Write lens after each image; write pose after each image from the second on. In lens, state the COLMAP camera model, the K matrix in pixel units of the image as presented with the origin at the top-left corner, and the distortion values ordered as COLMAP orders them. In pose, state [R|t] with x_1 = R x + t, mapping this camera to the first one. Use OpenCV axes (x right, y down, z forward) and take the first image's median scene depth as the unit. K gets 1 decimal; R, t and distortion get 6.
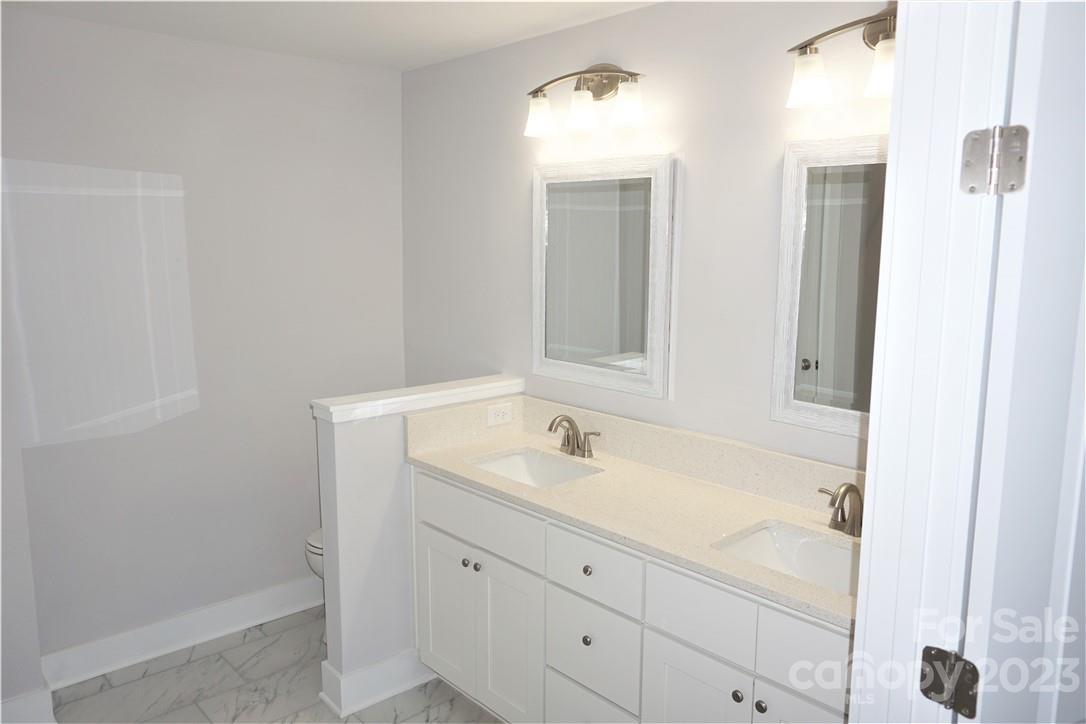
lens RADIAL K [[834.2, 0, 543.5], [0, 834.2, 365.3], [0, 0, 1]] dist [0.016409, 0.007208]
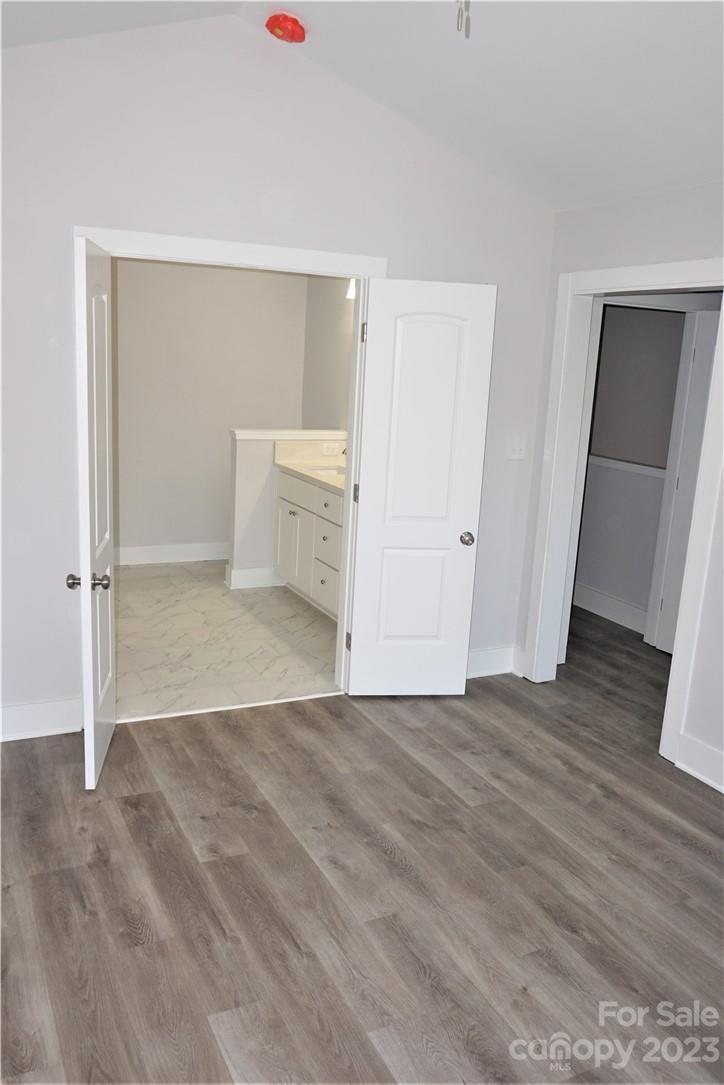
lens RADIAL K [[833.4, 0, 359.9], [0, 833.4, 549.4], [0, 0, 1]] dist [0.016409, 0.007208]
pose [[0.963954, 0.115313, -0.239784, 0.558236], [-0.100371, 0.992220, 0.073660, 0.158877], [0.246412, -0.046938, 0.968028, -0.906831]]
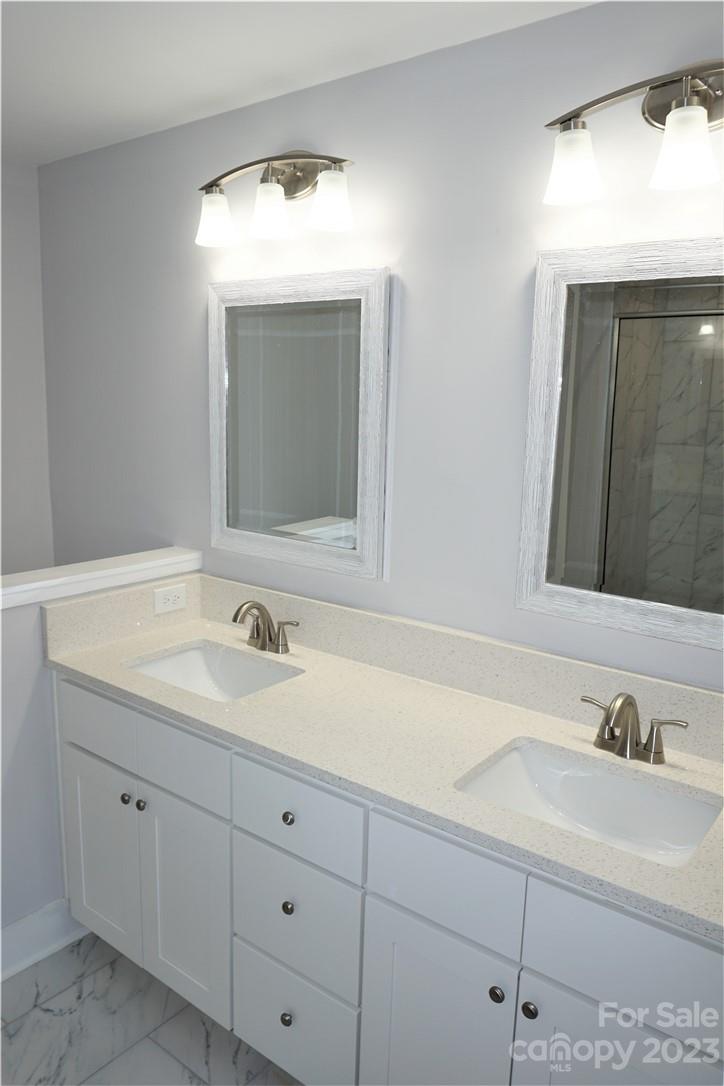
lens RADIAL K [[834.2, 0, 359.9], [0, 834.2, 549.9], [0, 0, 1]] dist [0.016409, 0.007208]
pose [[0.987318, -0.014133, 0.158125, 0.000885], [0.008759, 0.999362, 0.034631, -0.016310], [-0.158513, -0.032807, 0.986812, 0.214036]]
